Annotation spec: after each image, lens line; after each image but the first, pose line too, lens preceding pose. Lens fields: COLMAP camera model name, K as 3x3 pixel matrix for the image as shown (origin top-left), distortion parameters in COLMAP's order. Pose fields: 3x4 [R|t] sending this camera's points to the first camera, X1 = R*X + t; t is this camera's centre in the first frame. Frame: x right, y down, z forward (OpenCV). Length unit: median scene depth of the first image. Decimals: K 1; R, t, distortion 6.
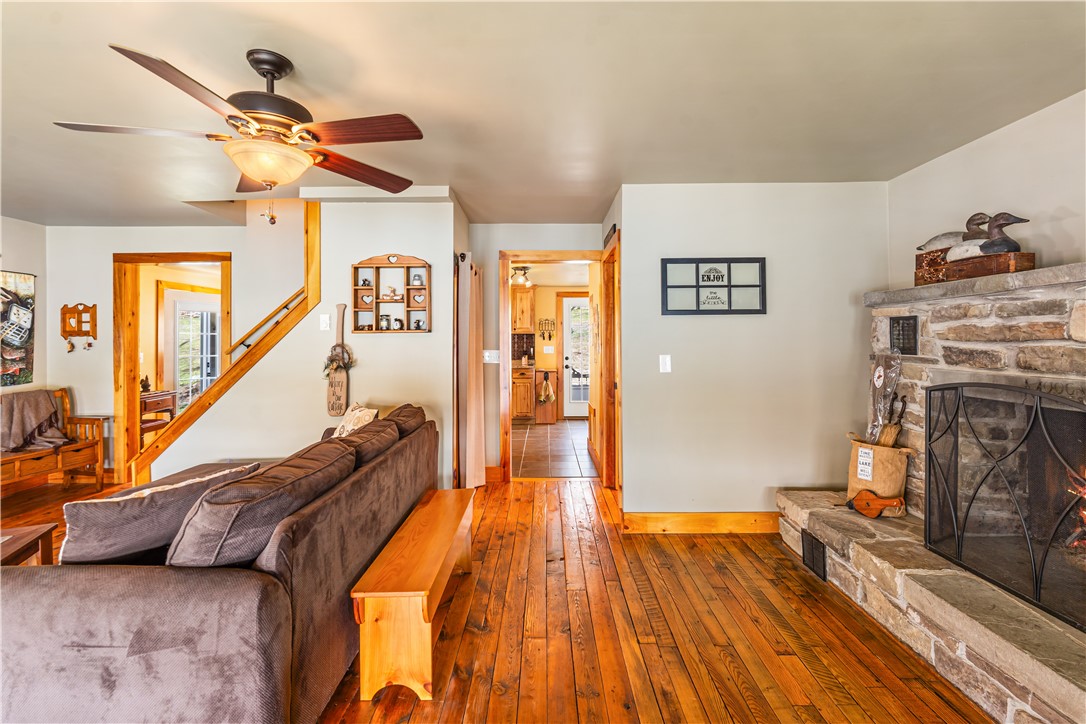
lens RADIAL K [[488.7, 0, 541.6], [0, 488.7, 335.5], [0, 0, 1]] dist [-0.000406, 0.000275]
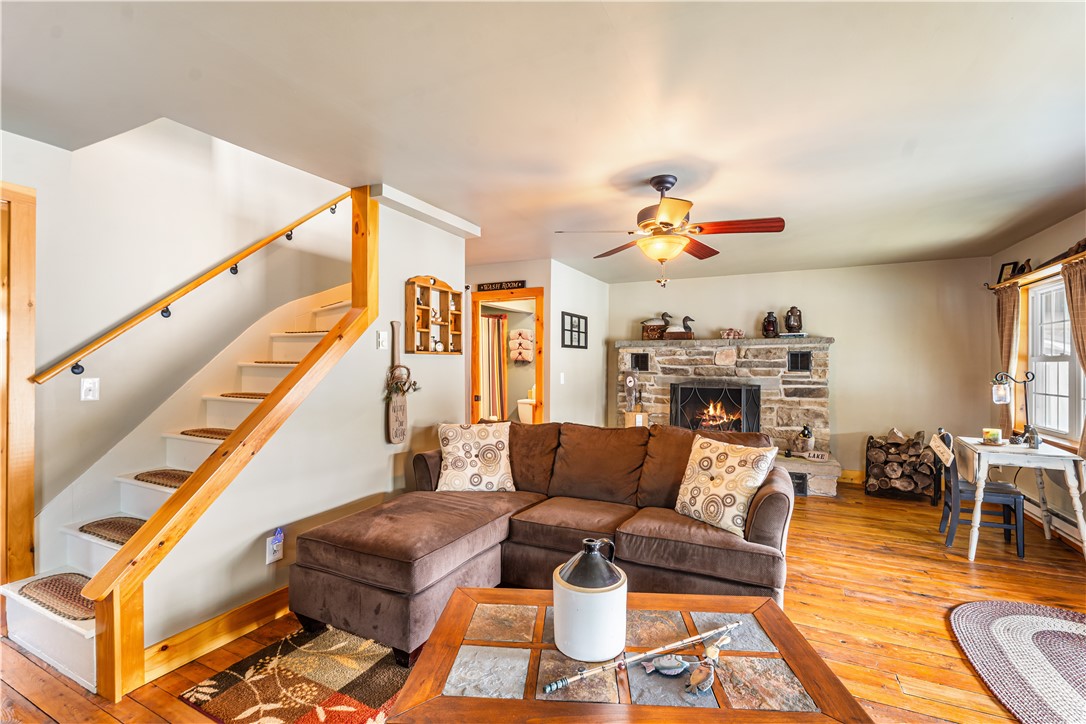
lens RADIAL K [[476.7, 0, 543.4], [0, 476.7, 362.9], [0, 0, 1]] dist [-0.002288, 0.000123]
pose [[0.441291, 0.007692, 0.897331, -1.194028], [-0.016578, 0.999862, -0.000418, 0.010263], [-0.897211, -0.014691, 0.441357, 0.389234]]
